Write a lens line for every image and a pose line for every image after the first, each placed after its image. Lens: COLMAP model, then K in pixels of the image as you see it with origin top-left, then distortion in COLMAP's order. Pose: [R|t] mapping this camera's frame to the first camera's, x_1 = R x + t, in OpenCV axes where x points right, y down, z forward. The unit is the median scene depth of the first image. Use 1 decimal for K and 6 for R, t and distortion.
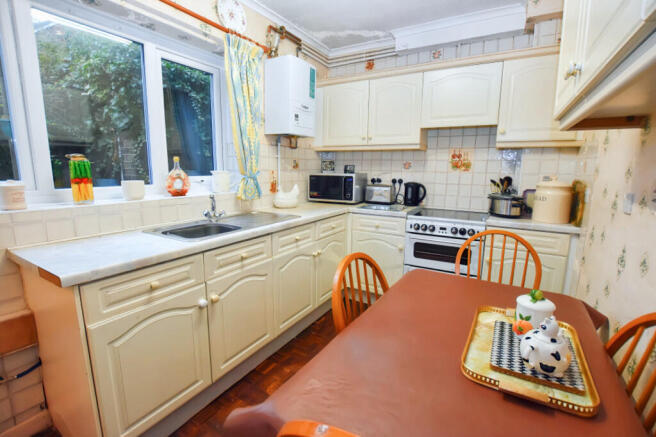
lens RADIAL K [[304.9, 0, 328.1], [0, 304.9, 215.2], [0, 0, 1]] dist [-0.024381, -0.000131]
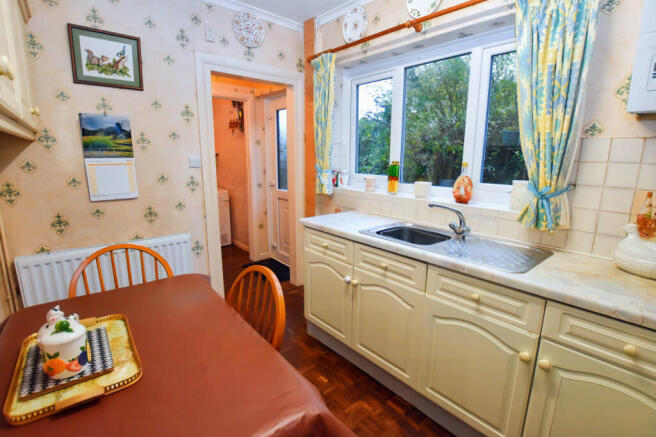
lens RADIAL K [[304.9, 0, 327.7], [0, 304.9, 220.6], [0, 0, 1]] dist [-0.024381, -0.000131]
pose [[-0.324511, 0.167685, -0.930900, 0.672880], [-0.172349, 0.957203, 0.232503, -0.202406], [0.930047, 0.235890, -0.281723, 1.069585]]
